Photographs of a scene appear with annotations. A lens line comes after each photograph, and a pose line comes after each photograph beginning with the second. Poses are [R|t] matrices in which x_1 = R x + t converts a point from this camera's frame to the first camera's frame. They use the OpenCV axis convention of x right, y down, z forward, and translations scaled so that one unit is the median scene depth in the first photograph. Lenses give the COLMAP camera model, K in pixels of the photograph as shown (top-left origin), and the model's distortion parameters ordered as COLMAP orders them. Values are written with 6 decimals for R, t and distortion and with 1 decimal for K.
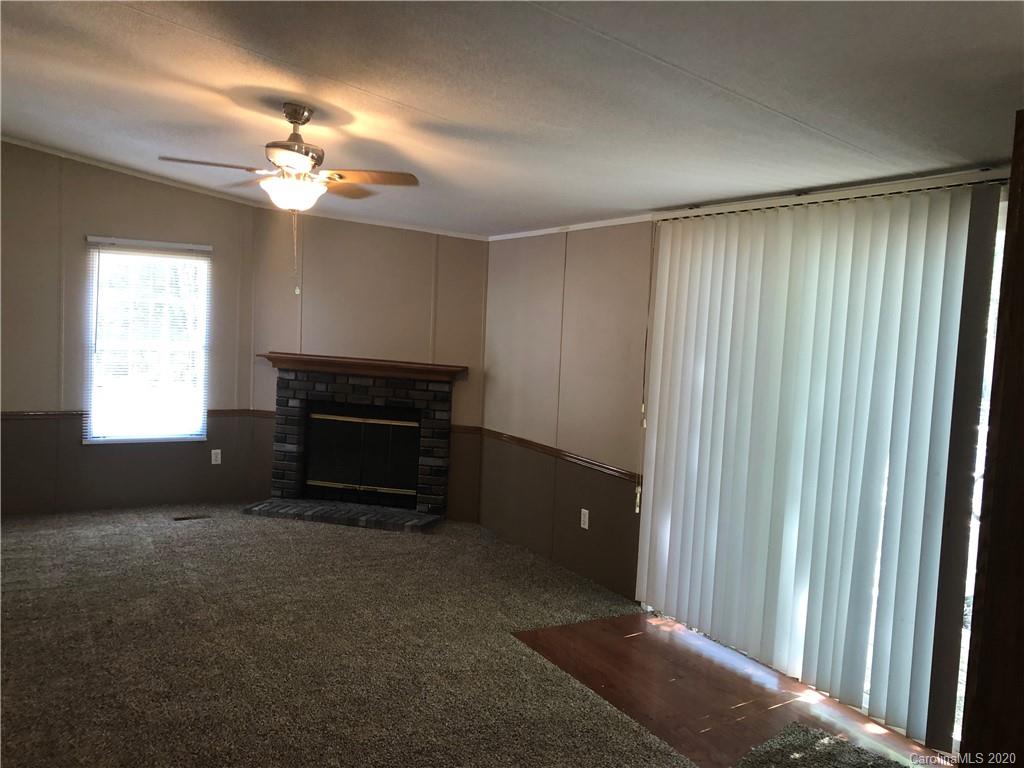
lens RADIAL K [[833.5, 0, 512.0], [0, 833.5, 384.0], [0, 0, 1]] dist [0.006023, 0.005918]
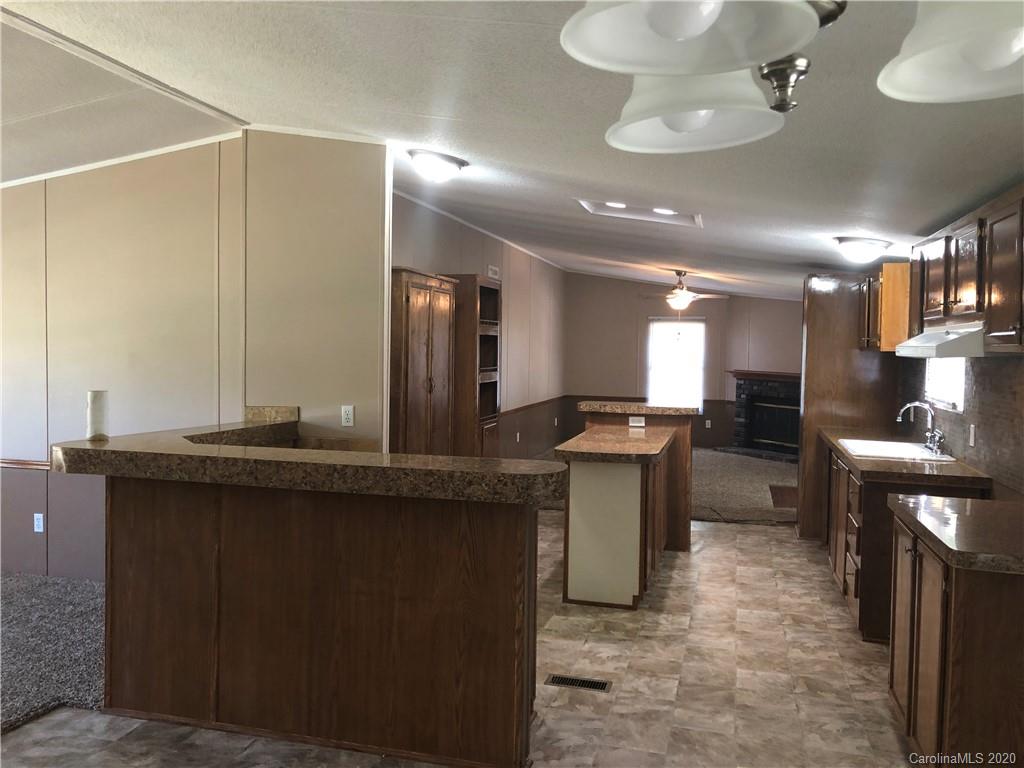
lens RADIAL K [[833.5, 0, 512.0], [0, 833.5, 384.0], [0, 0, 1]] dist [0.006023, 0.005918]
pose [[0.708758, -0.001383, -0.705451, 0.702404], [-0.037649, 0.998499, -0.039783, 0.089994], [0.704447, 0.054756, 0.707642, -0.712245]]
